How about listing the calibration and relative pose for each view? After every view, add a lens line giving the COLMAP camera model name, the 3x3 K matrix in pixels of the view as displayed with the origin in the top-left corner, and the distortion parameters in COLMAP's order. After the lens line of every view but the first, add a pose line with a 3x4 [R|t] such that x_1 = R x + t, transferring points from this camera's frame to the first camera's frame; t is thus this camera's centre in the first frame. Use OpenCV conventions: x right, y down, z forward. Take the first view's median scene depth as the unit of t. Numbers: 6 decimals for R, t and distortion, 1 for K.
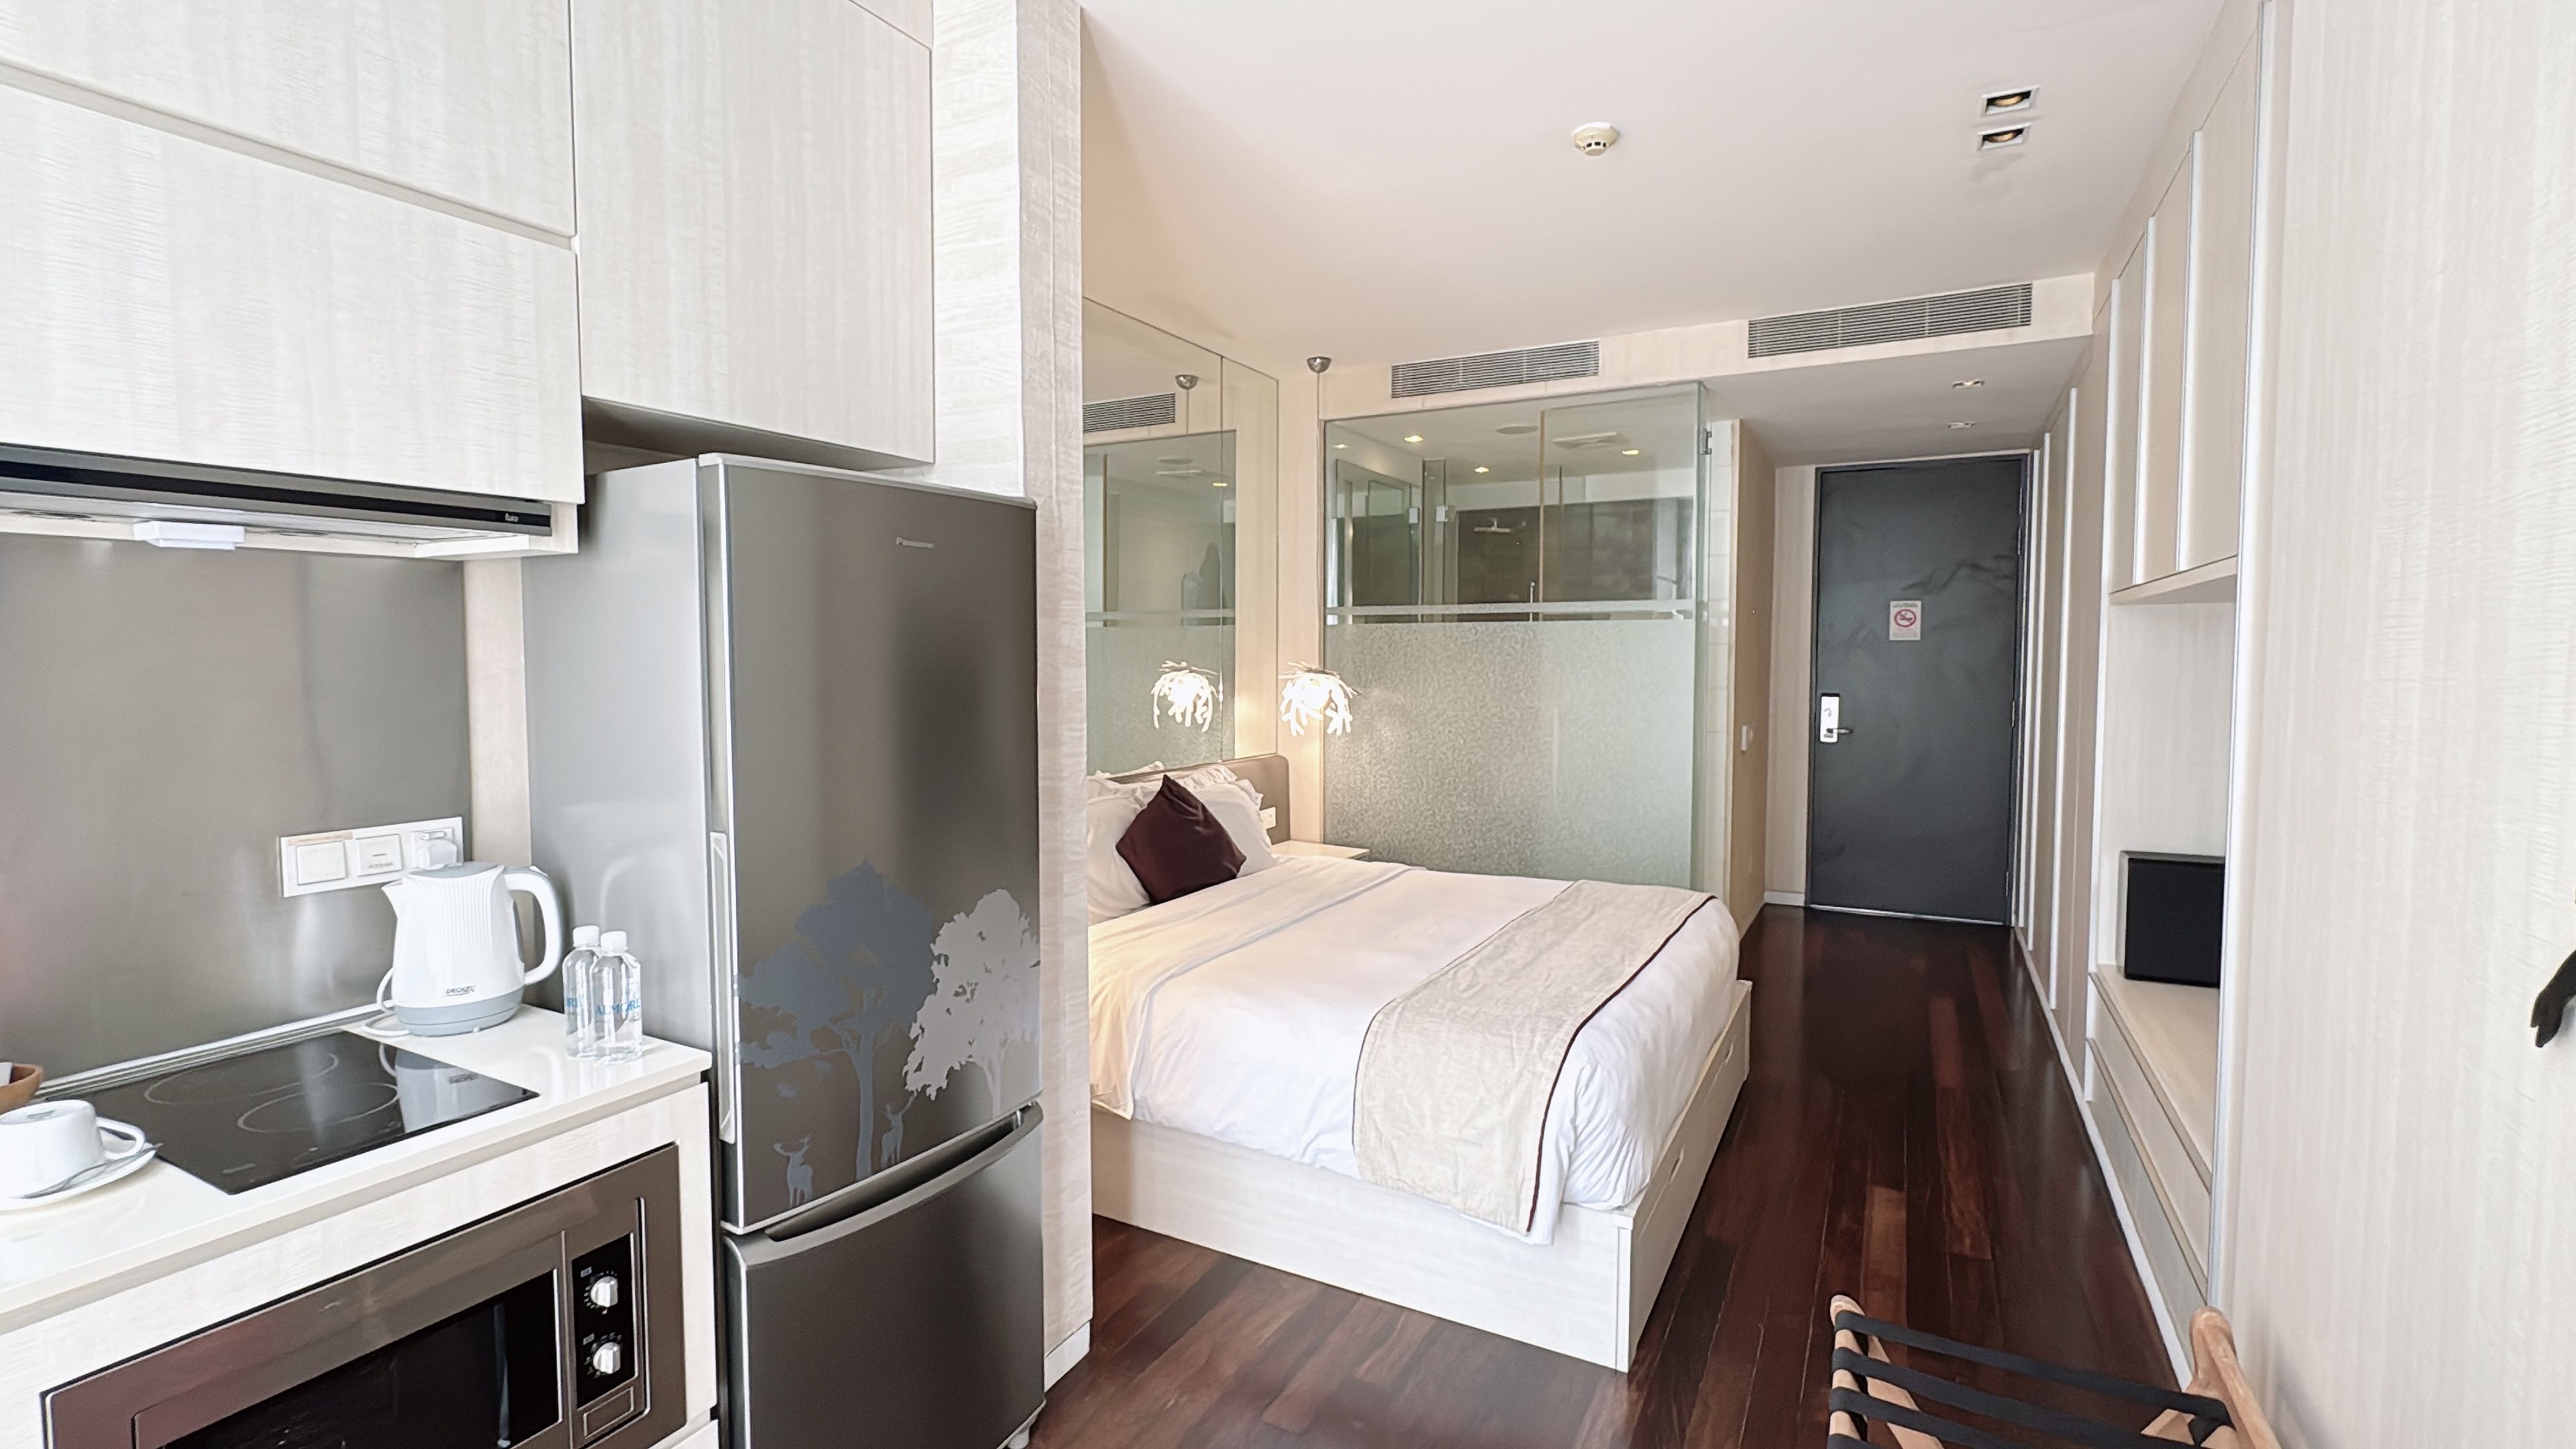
lens RADIAL K [[1156.9, 0, 1289.9], [0, 1156.9, 716.1], [0, 0, 1]] dist [-0.000873, 0.000716]
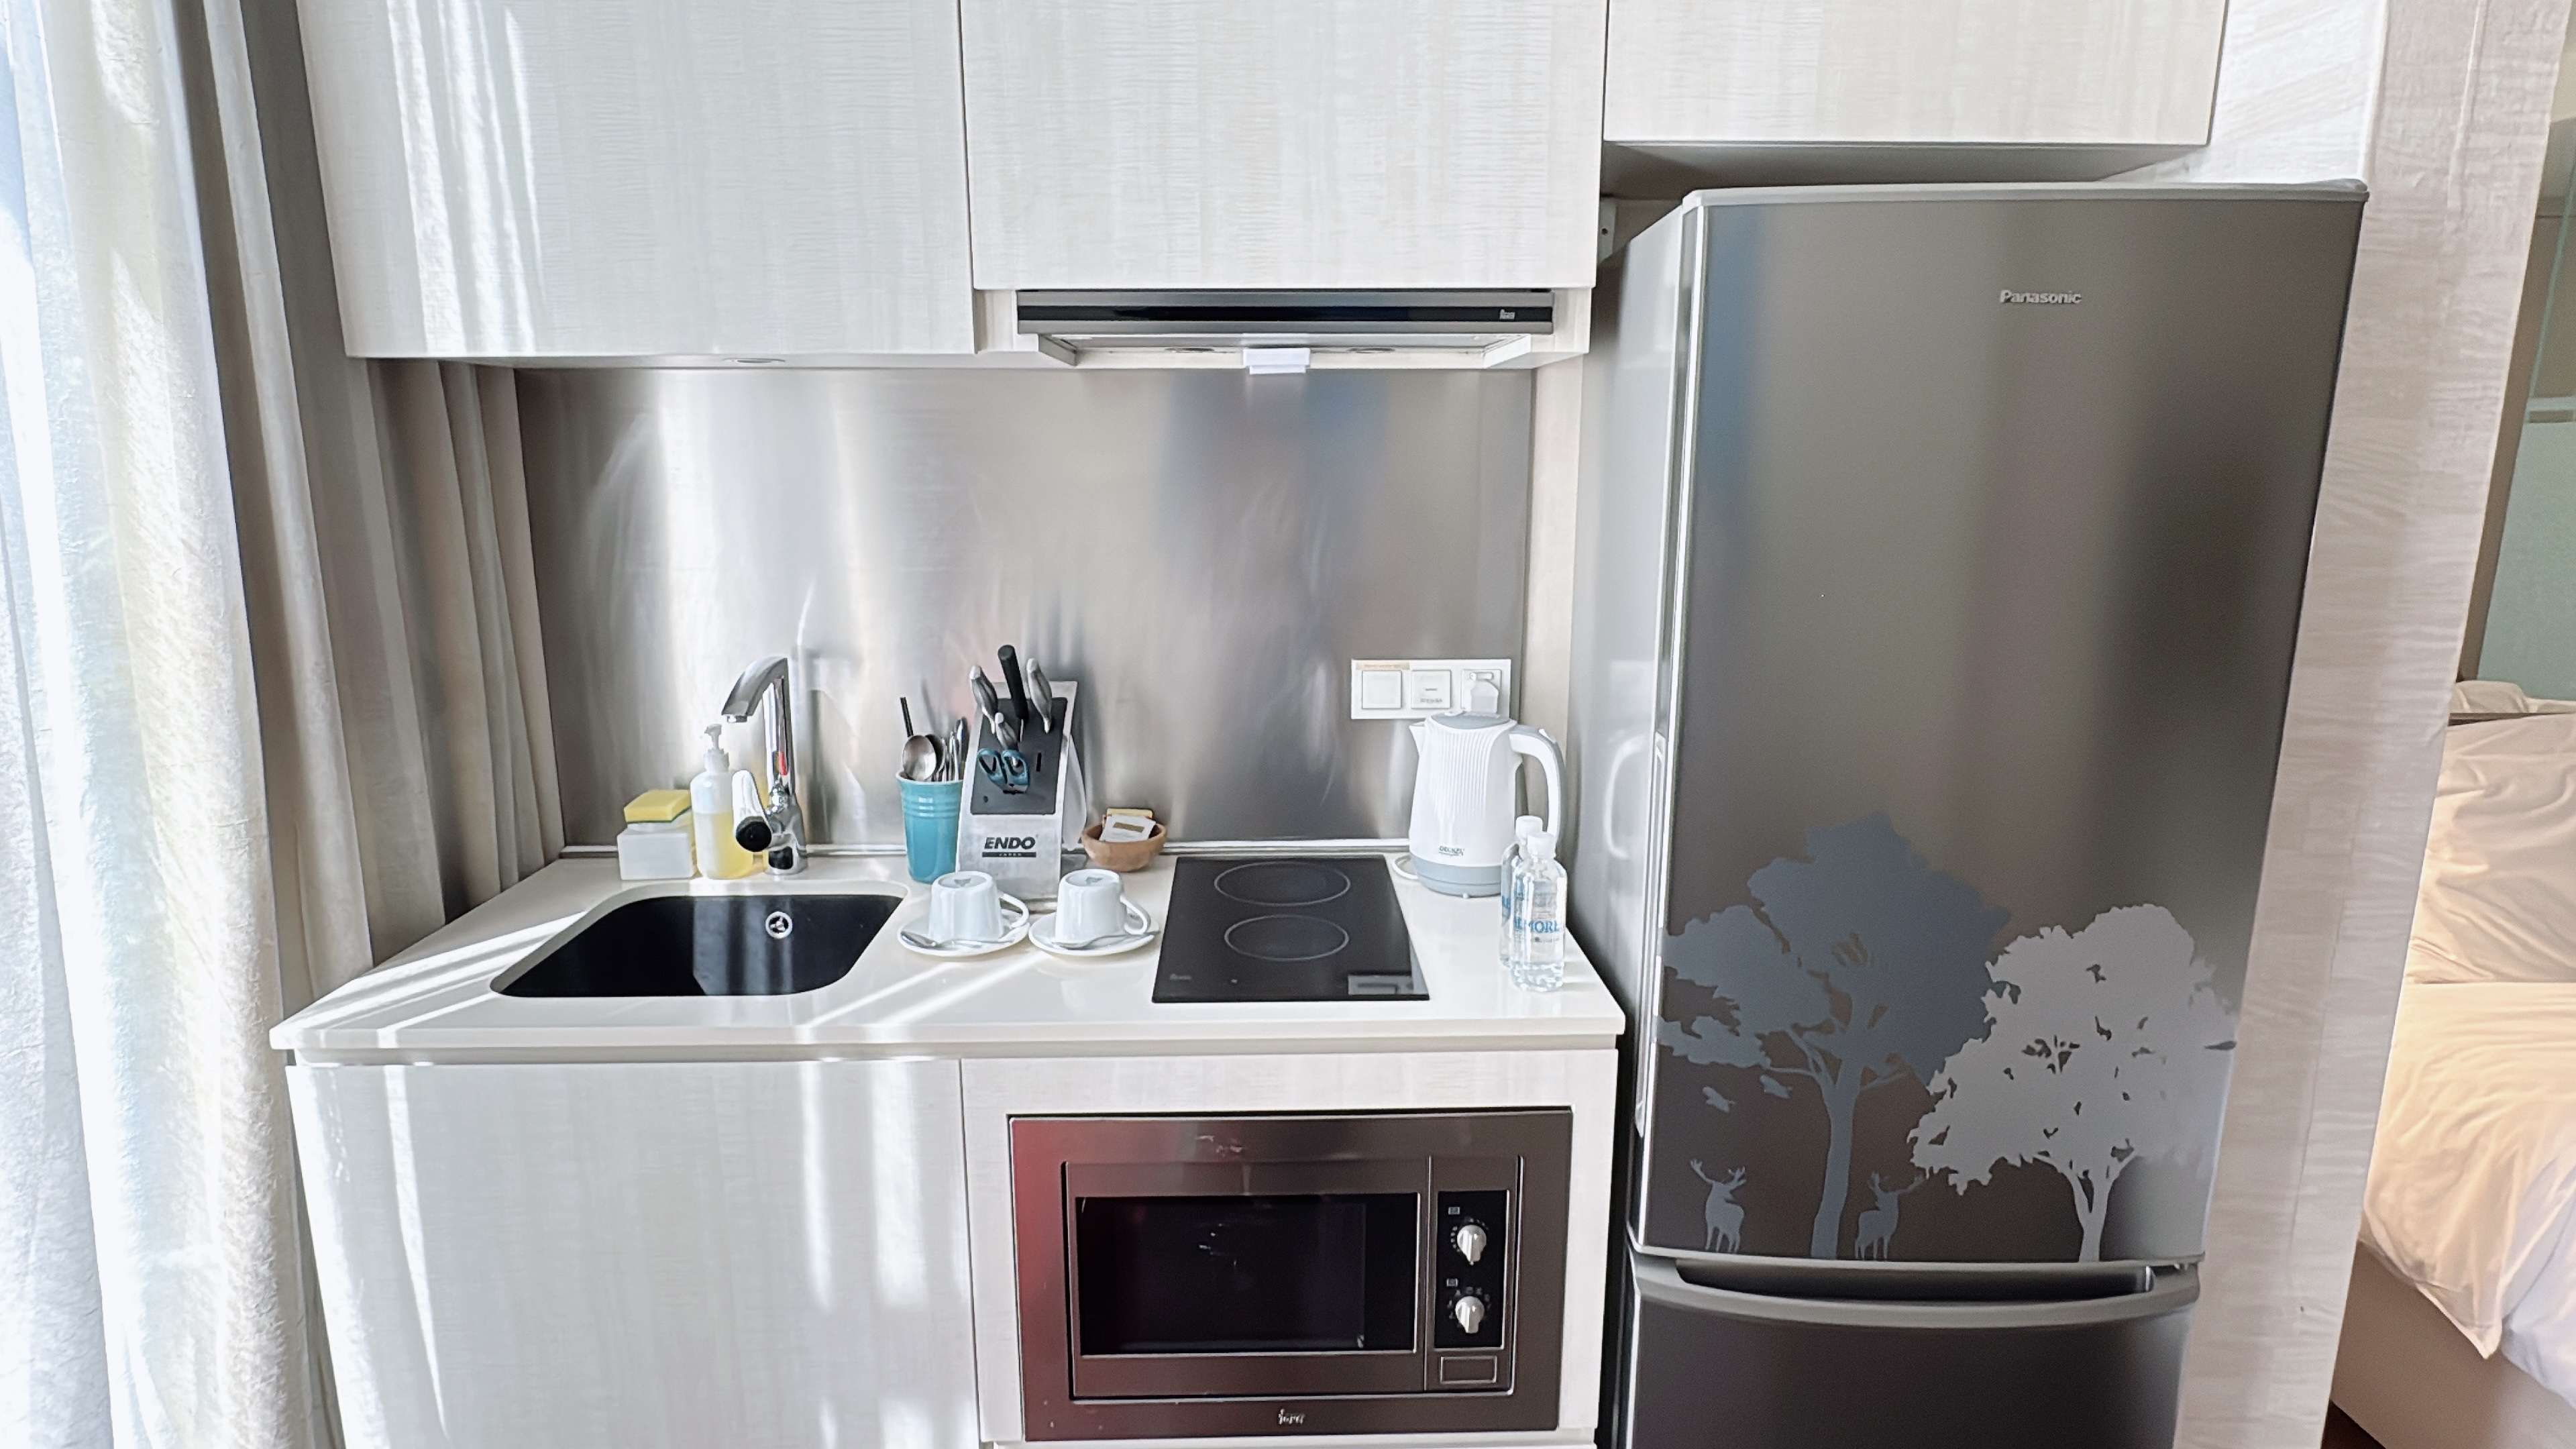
lens RADIAL K [[1333.7, 0, 1281.1], [0, 1333.7, 719.4], [0, 0, 1]] dist [-0.000831, -0.001410]
pose [[0.495467, 0.171408, -0.851547, 0.094837], [-0.047993, 0.984241, 0.170193, -0.037386], [0.867300, -0.043457, 0.495886, 0.338223]]
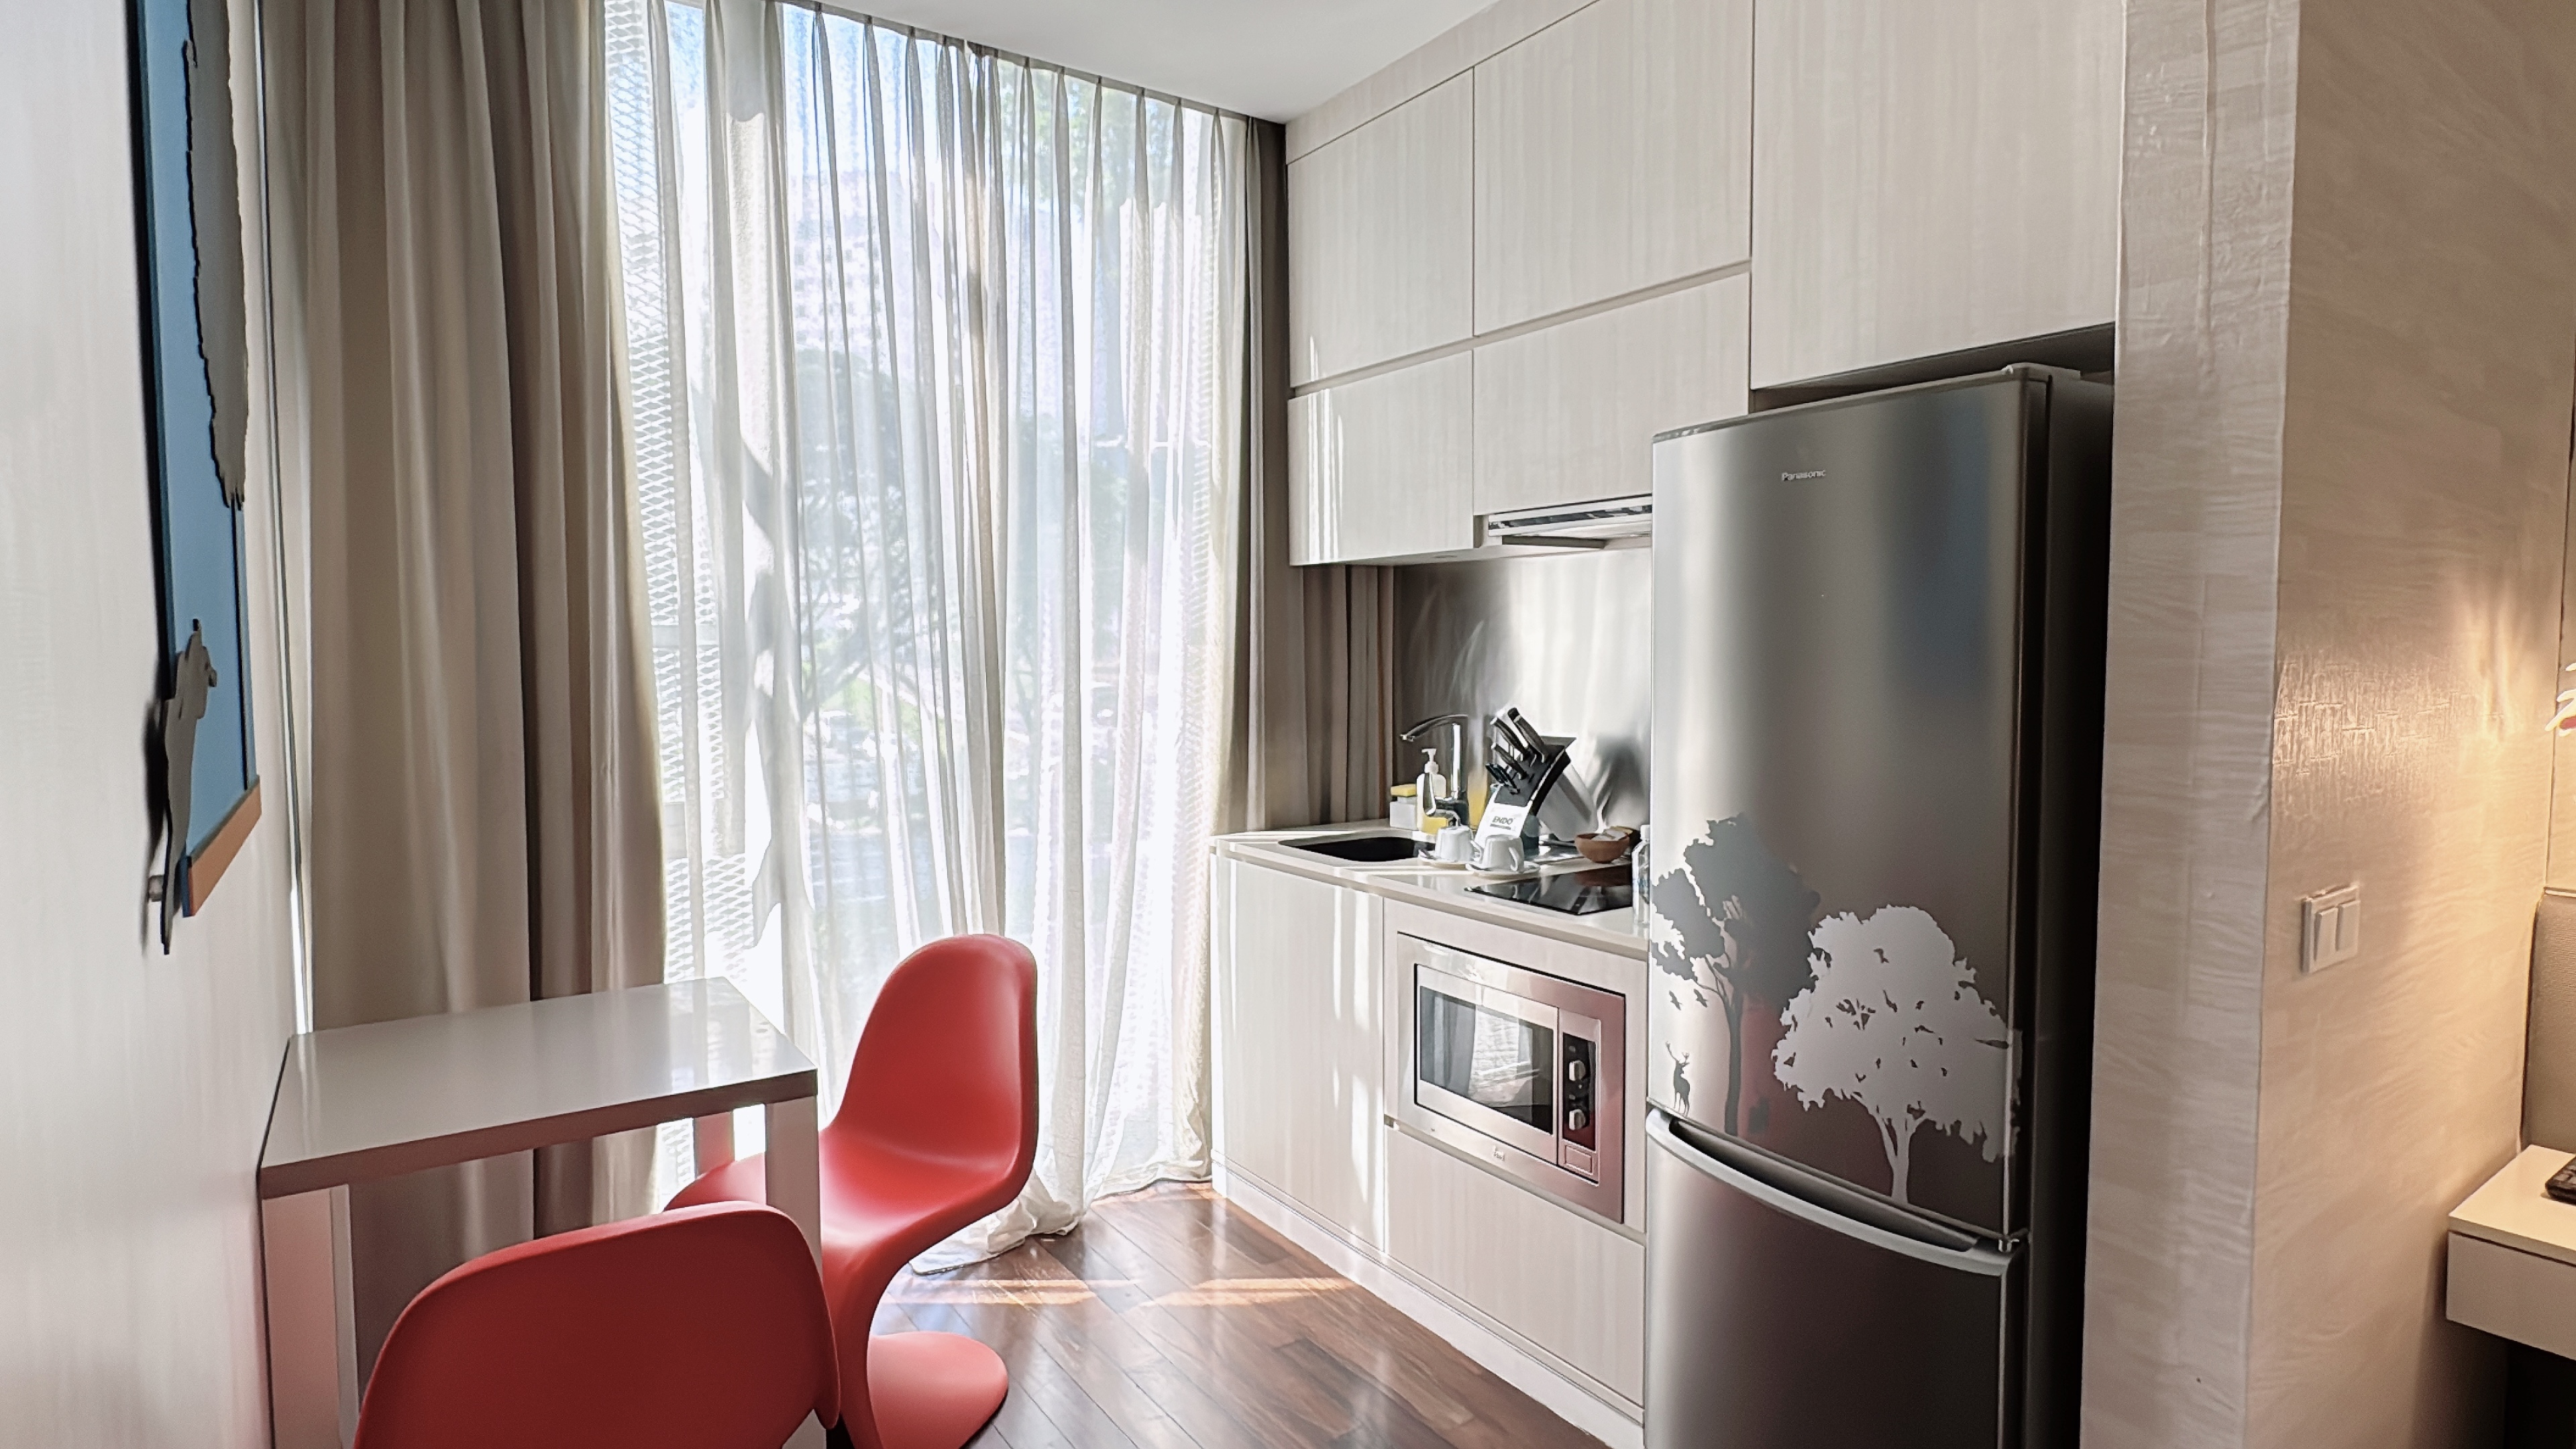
lens RADIAL K [[1333.7, 0, 1273.6], [0, 1333.7, 723.3], [0, 0, 1]] dist [-0.000831, -0.001410]
pose [[-0.467735, 0.055884, -0.882100, 0.799963], [-0.044445, 0.995250, 0.086619, -0.030513], [0.882751, 0.079720, -0.463029, 1.156929]]
